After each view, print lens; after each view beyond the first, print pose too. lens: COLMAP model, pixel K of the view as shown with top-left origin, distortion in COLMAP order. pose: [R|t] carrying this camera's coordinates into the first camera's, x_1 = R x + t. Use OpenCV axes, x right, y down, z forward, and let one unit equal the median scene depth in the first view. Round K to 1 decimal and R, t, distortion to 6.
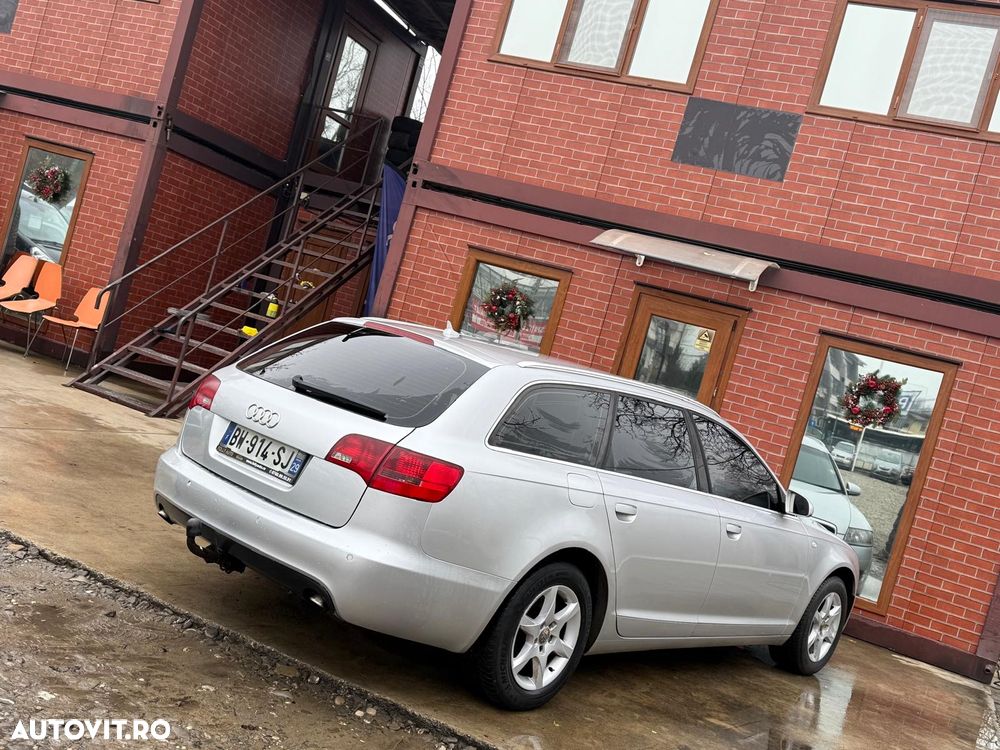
lens RADIAL K [[1027.8, 0, 490.3], [0, 1027.8, 367.9], [0, 0, 1]] dist [0.067770, 0.000000]
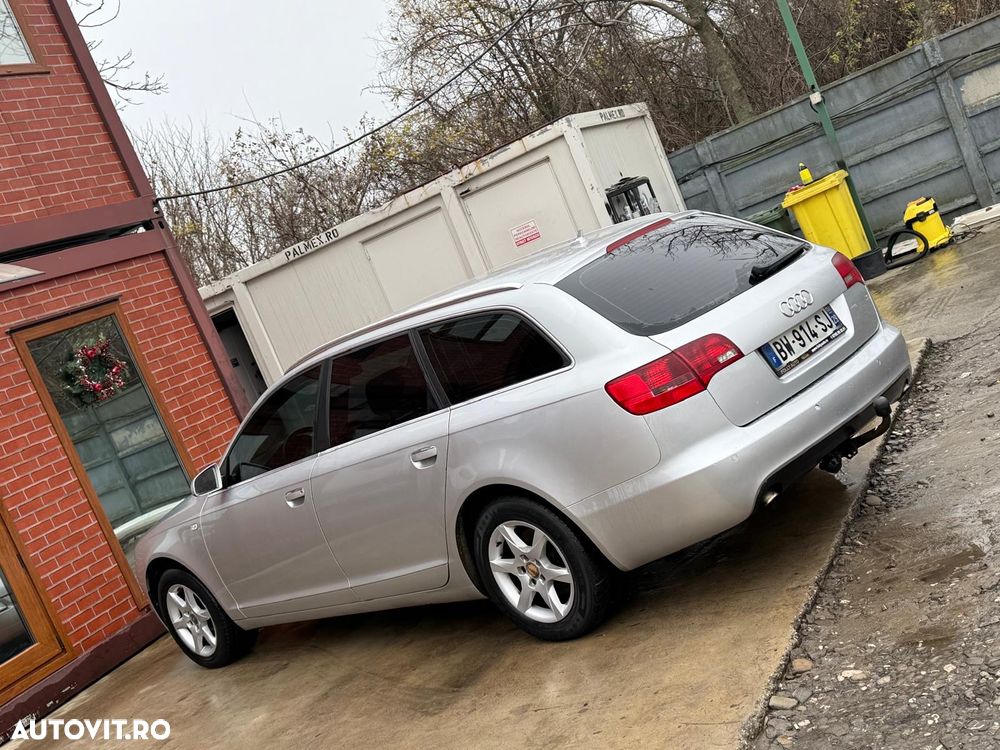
lens RADIAL K [[1252.0, 0, 502.8], [0, 1252.0, 373.2], [0, 0, 1]] dist [0.069964, 0.000000]
pose [[-0.044464, -0.365333, 0.929814, -0.627323], [0.405079, 0.844195, 0.351063, -0.198053], [-0.913200, 0.392258, 0.110452, 0.552638]]
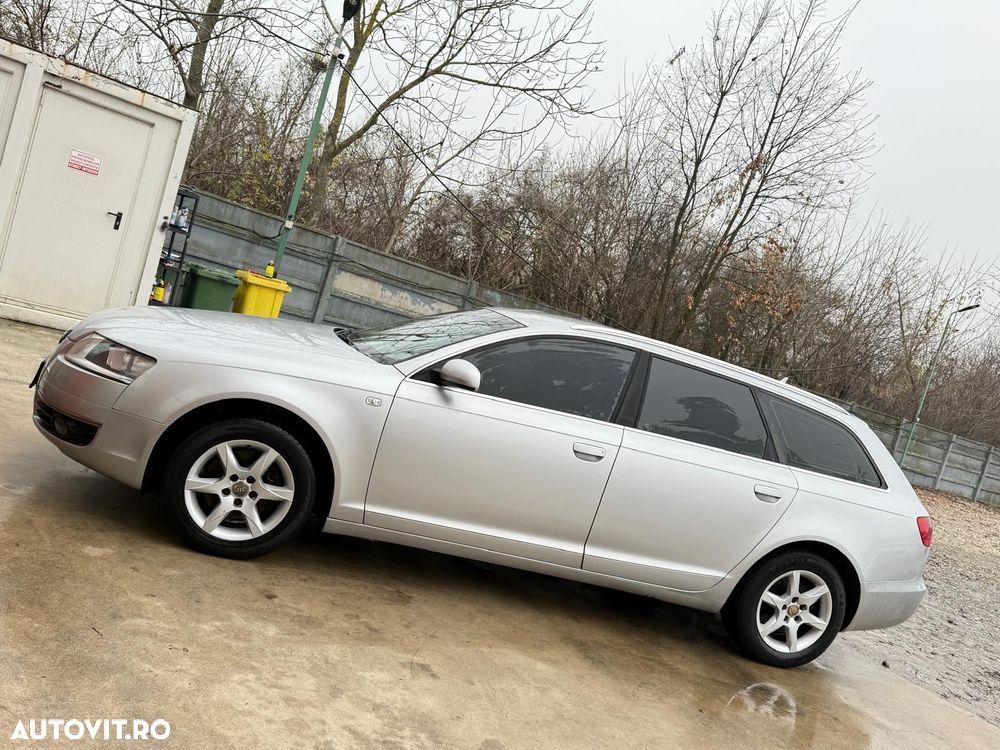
lens RADIAL K [[846.8, 0, 494.9], [0, 846.8, 380.1], [0, 0, 1]] dist [0.061372, -0.078298]
pose [[-0.684168, -0.527714, 0.503420, -0.185094], [-0.485378, 0.844653, 0.225766, -0.057758], [-0.544355, -0.089887, -0.834025, 1.176179]]
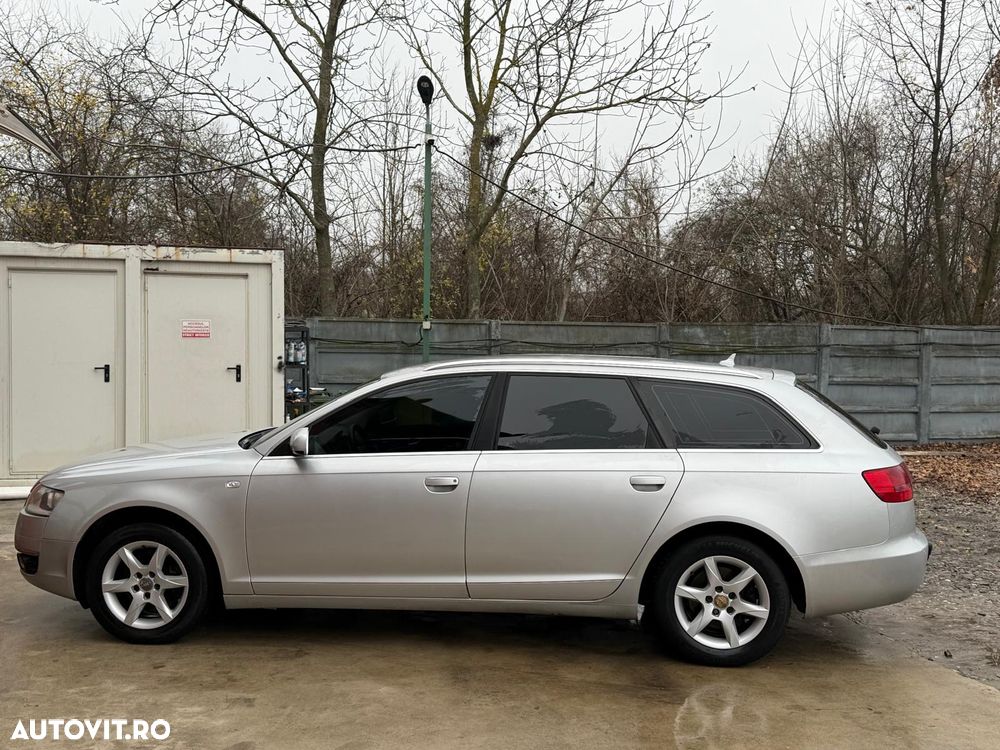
lens RADIAL K [[1043.3, 0, 499.7], [0, 1043.3, 397.8], [0, 0, 1]] dist [0.060821, 0.000000]
pose [[-0.551518, -0.320906, 0.769966, -0.462364], [-0.156338, 0.946449, 0.282477, -0.161539], [-0.819381, 0.035416, -0.572154, 1.064396]]
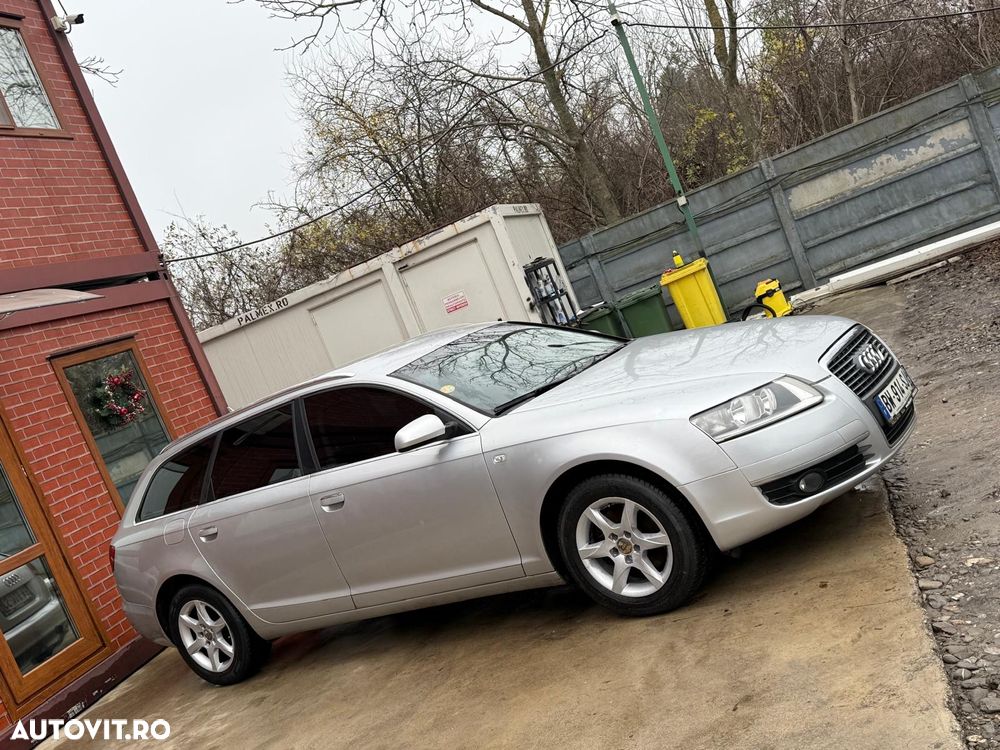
lens RADIAL K [[1043.3, 0, 497.9], [0, 1043.3, 374.0], [0, 0, 1]] dist [0.060821, 0.000000]
pose [[-0.207005, -0.280564, 0.937247, -0.616311], [0.345595, 0.875266, 0.338340, -0.196181], [-0.915267, 0.393946, -0.084223, 0.729299]]
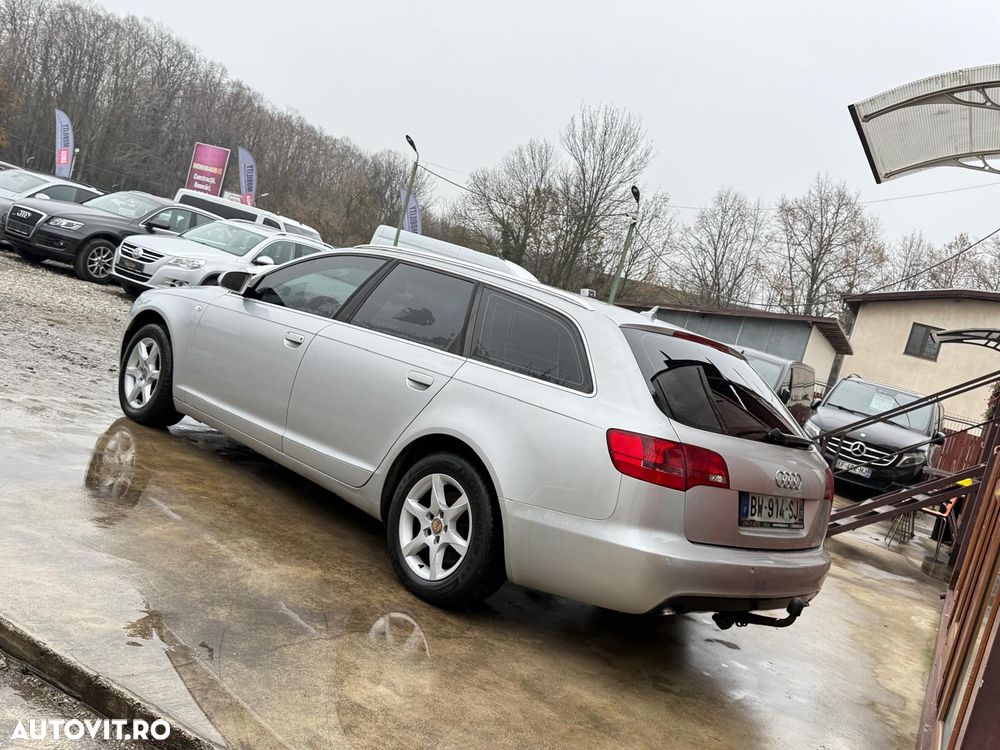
lens RADIAL K [[958.8, 0, 495.9], [0, 958.8, 357.3], [0, 0, 1]] dist [0.044063, 0.000000]
pose [[0.142838, -0.283479, 0.948281, -0.539007], [-0.223780, 0.924045, 0.309941, -0.140059], [-0.964116, -0.256478, 0.068552, 0.599976]]
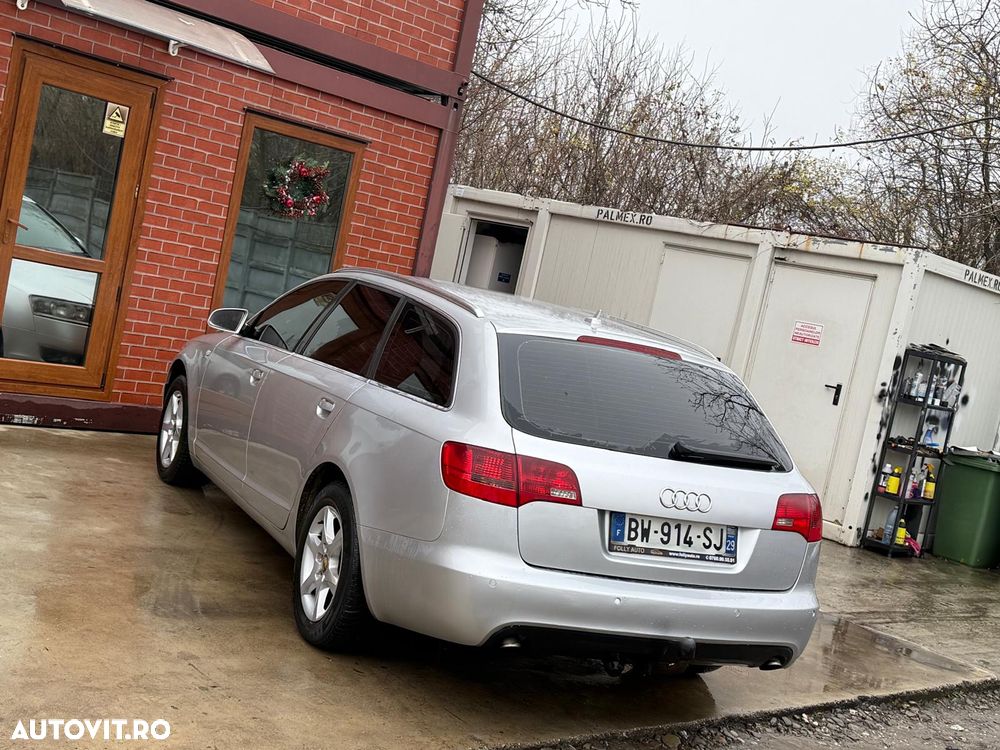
lens RADIAL K [[1355.8, 0, 499.2], [0, 1355.8, 372.2], [0, 0, 1]] dist [0.113298, 0.000000]
pose [[0.429922, -0.246766, 0.868489, -0.598525], [-0.076320, 0.948549, 0.307294, -0.187284], [-0.899635, -0.198396, 0.388969, 0.349441]]
